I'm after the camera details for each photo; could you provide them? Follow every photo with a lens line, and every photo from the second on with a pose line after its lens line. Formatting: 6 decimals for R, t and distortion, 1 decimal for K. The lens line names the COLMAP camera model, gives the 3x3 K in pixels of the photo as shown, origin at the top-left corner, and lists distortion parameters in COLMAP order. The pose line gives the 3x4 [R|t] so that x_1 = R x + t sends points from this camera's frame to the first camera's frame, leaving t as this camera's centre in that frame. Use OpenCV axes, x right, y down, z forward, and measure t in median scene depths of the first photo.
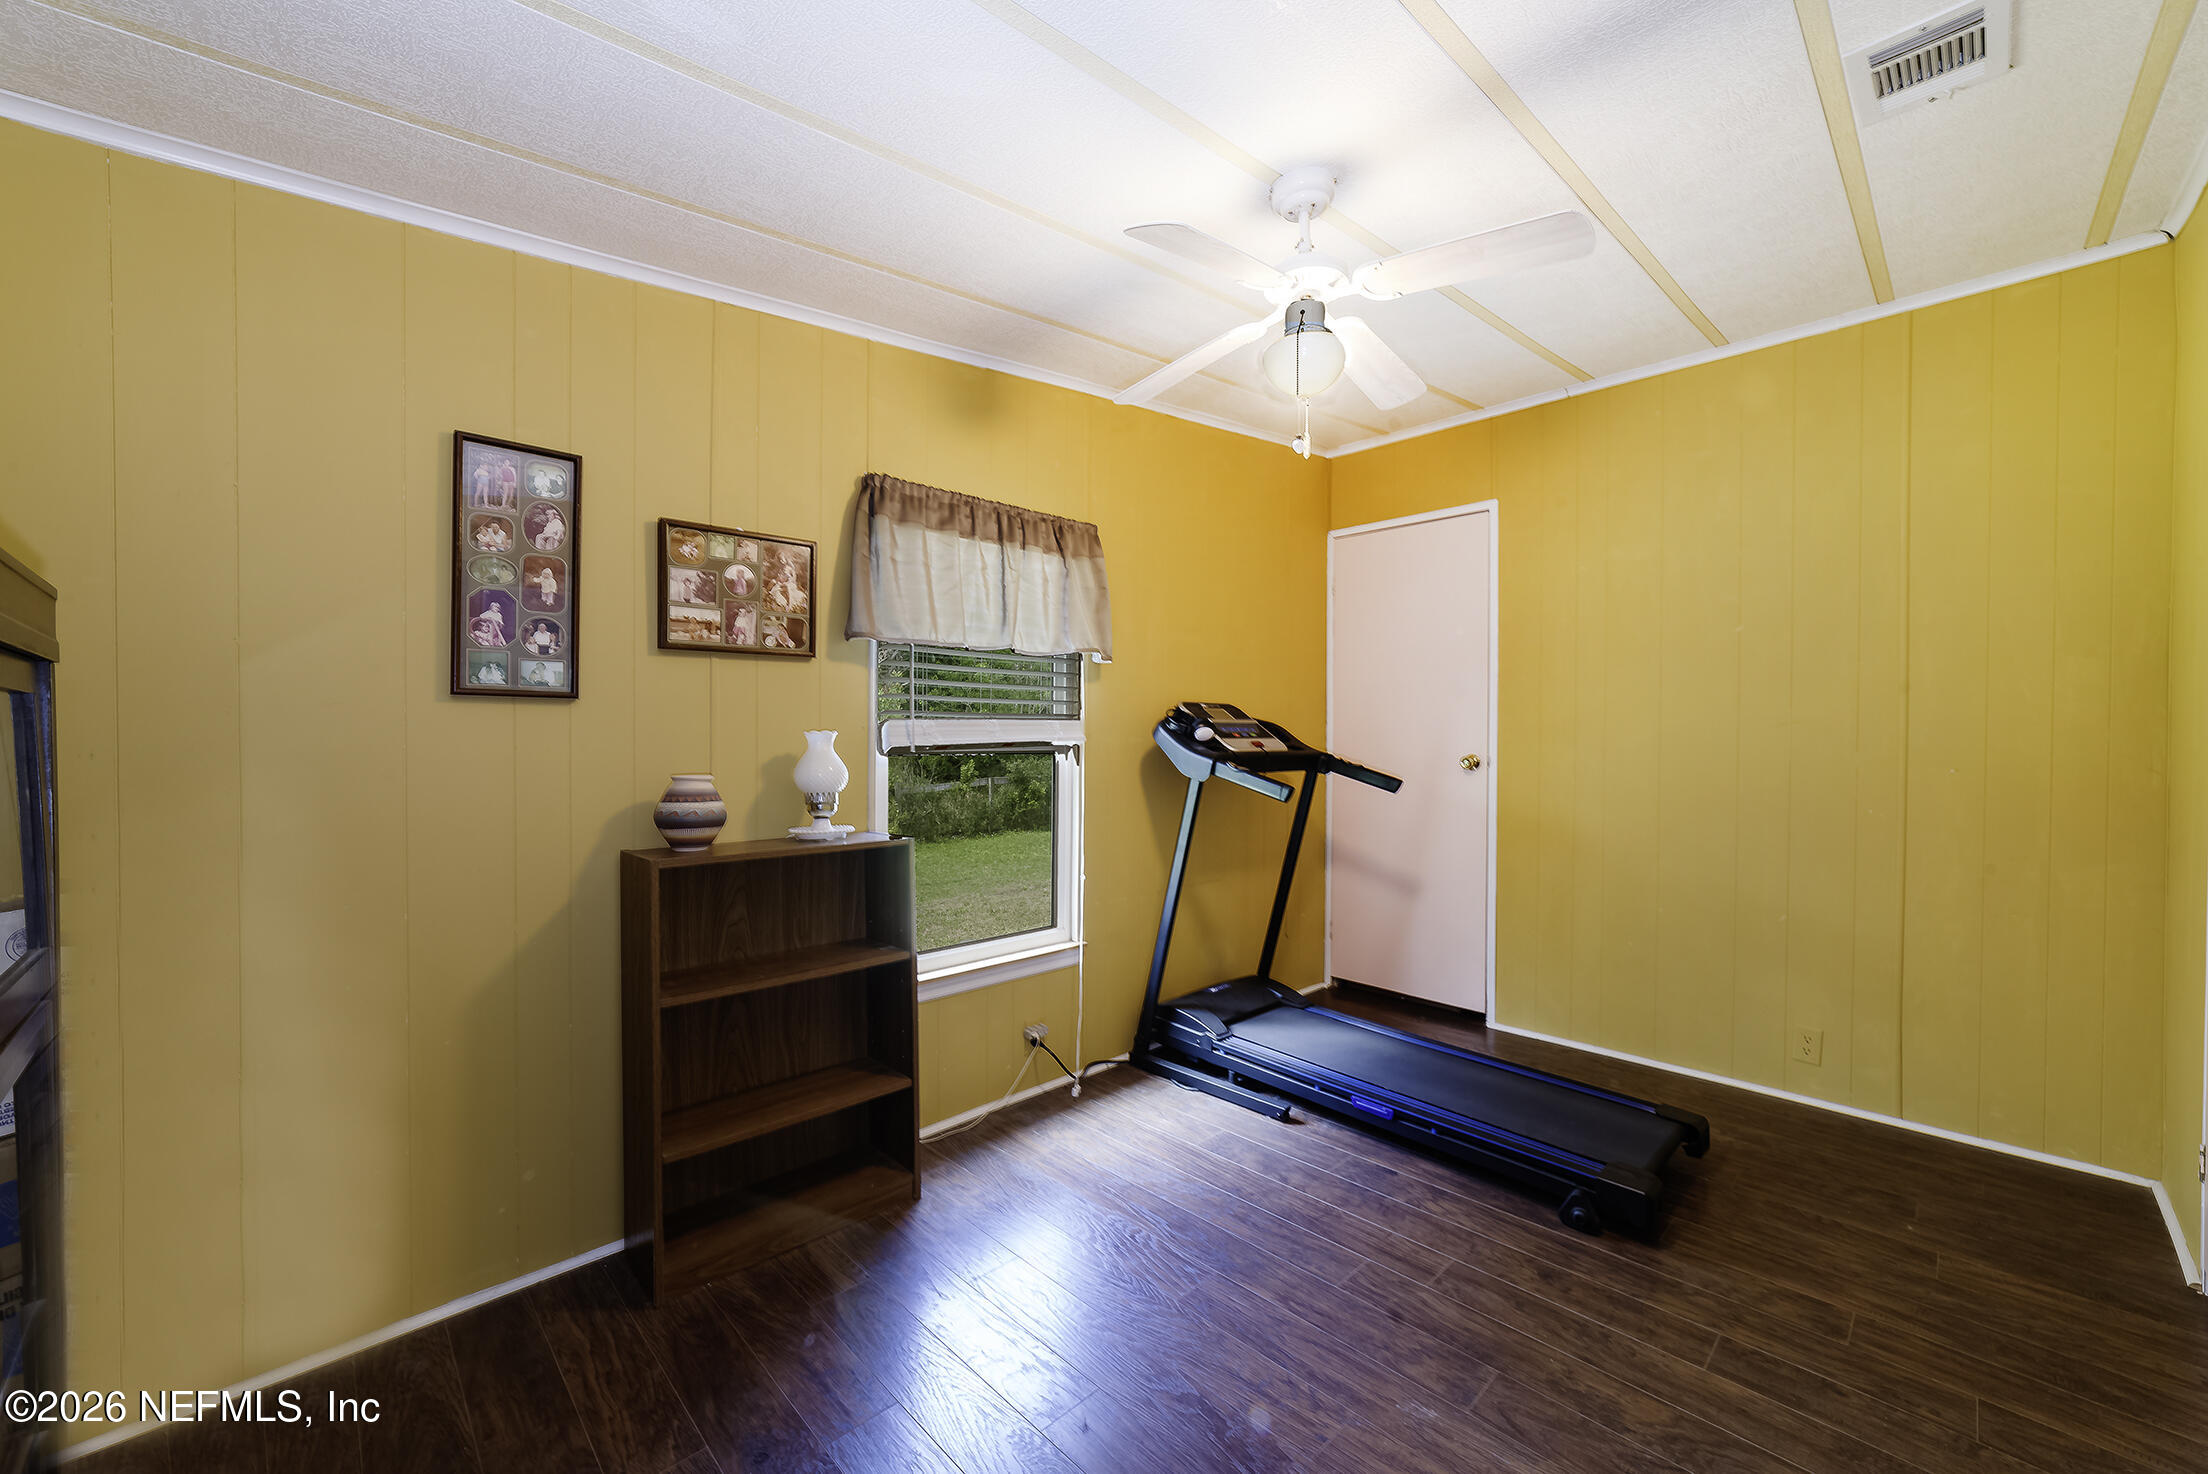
lens RADIAL K [[846.5, 0, 1121.5], [0, 846.5, 729.9], [0, 0, 1]] dist [-0.012233, 0.000327]
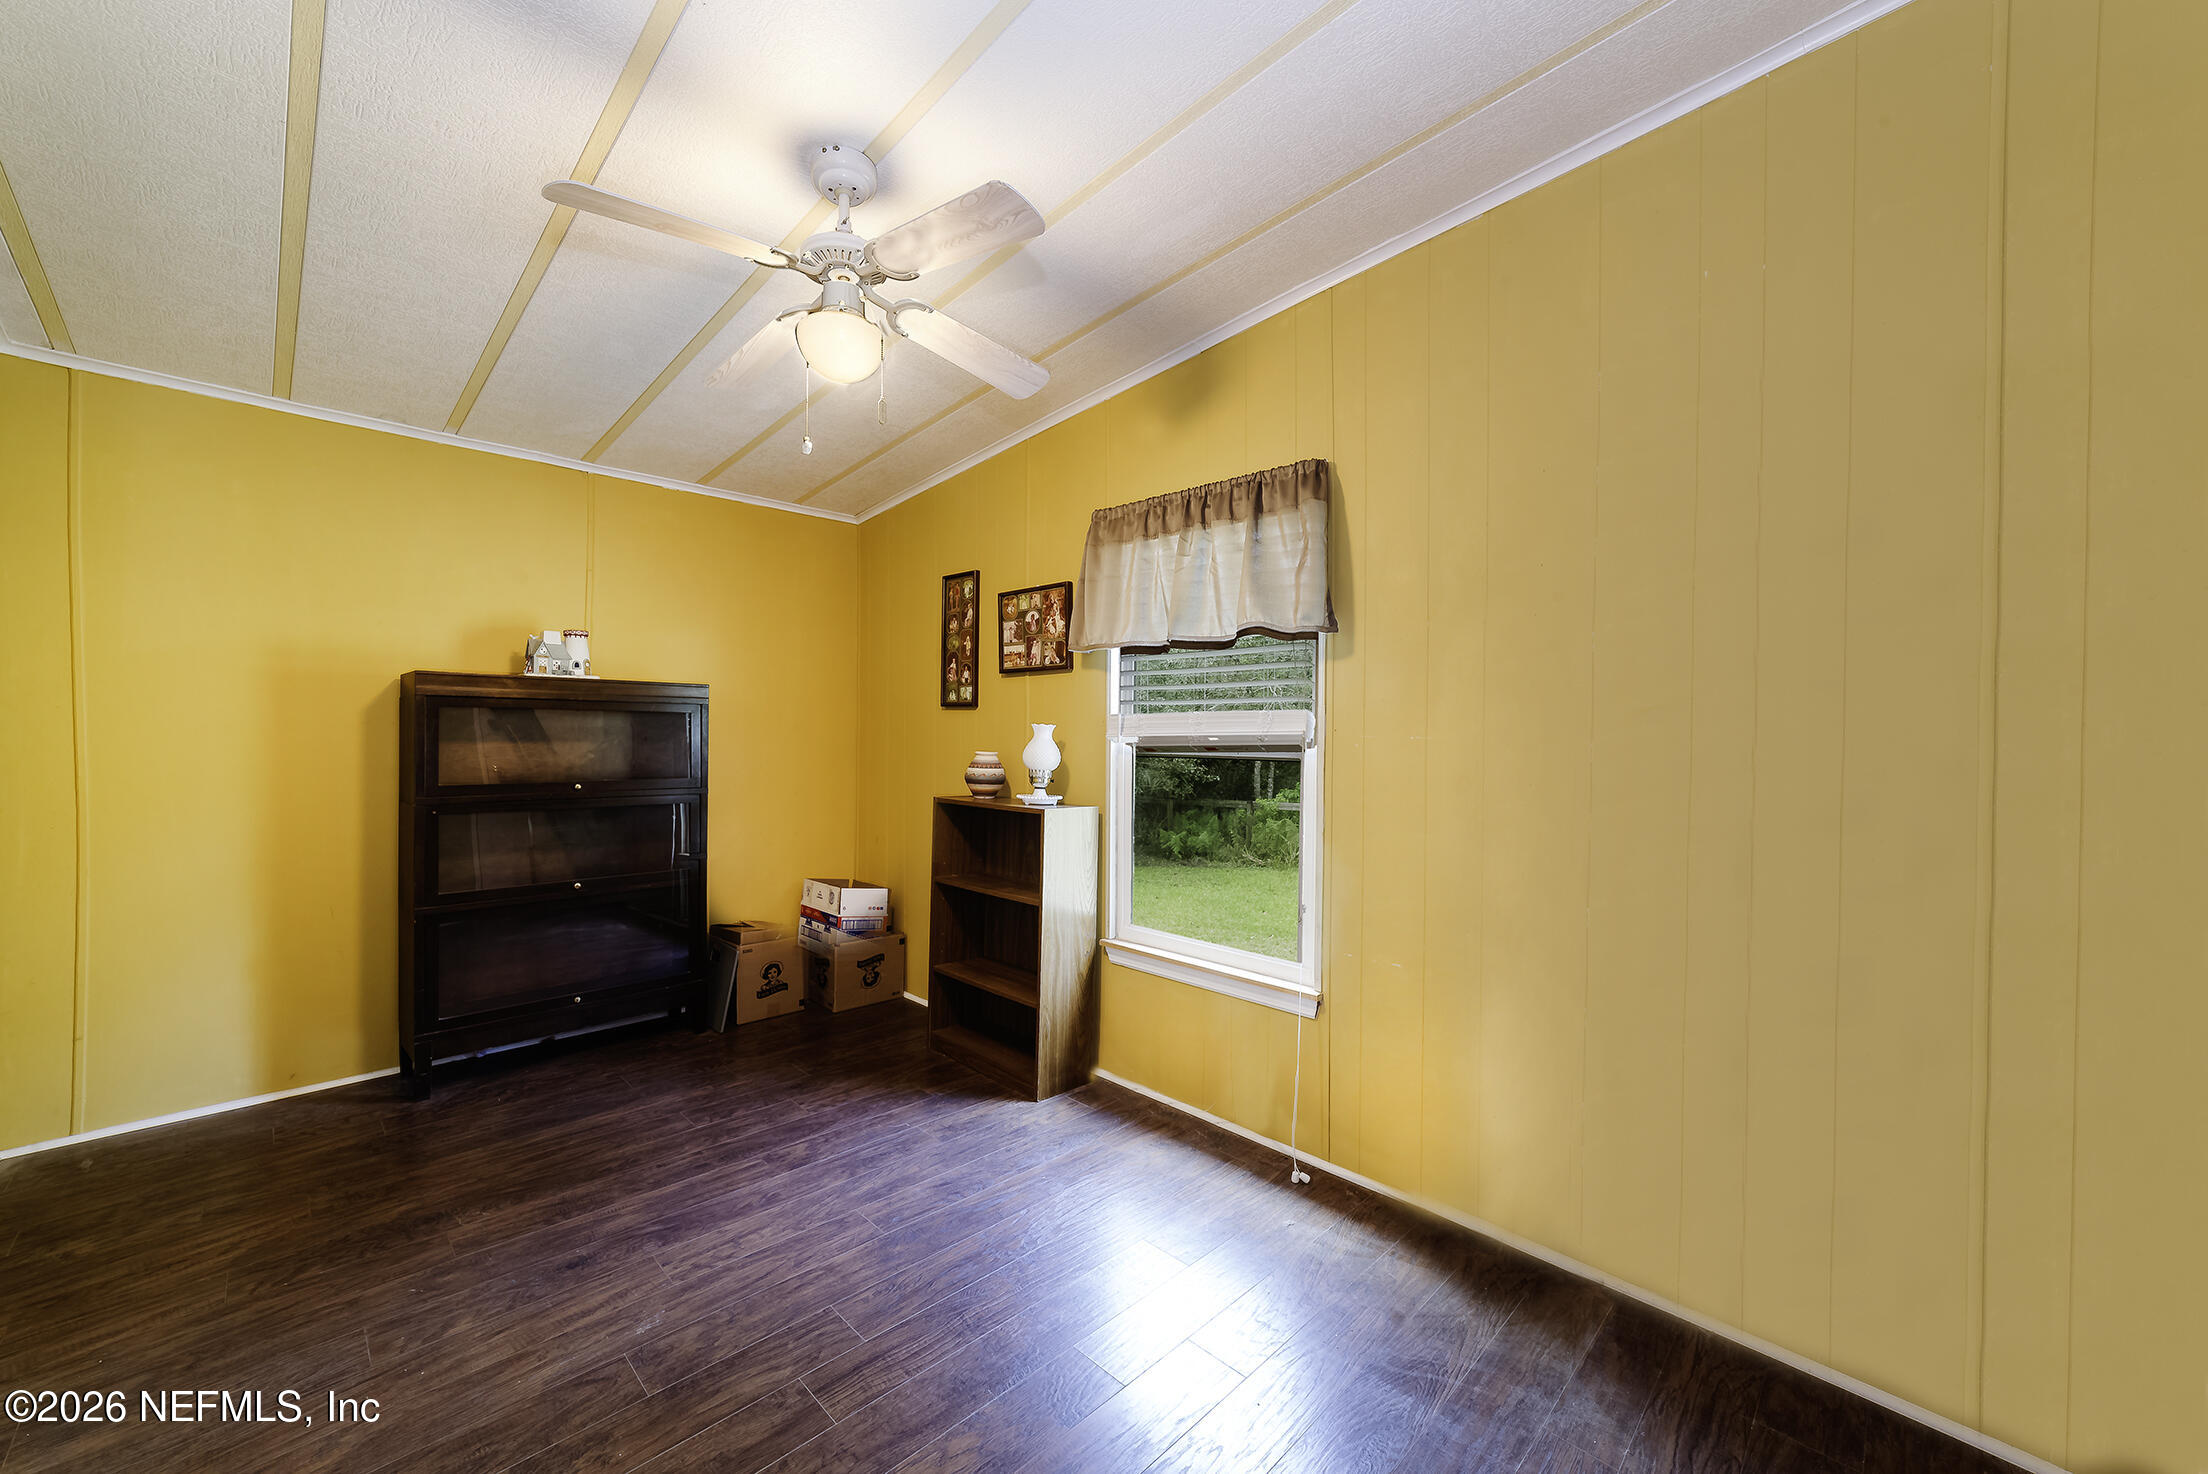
lens RADIAL K [[864.8, 0, 1104.0], [0, 864.8, 737.0], [0, 0, 1]] dist [-0.012589, 0.005267]
pose [[0.004862, 0.007293, -0.999962, 1.156705], [-0.008568, 0.999937, 0.007251, 0.012458], [0.999951, 0.008533, 0.004924, 1.230514]]
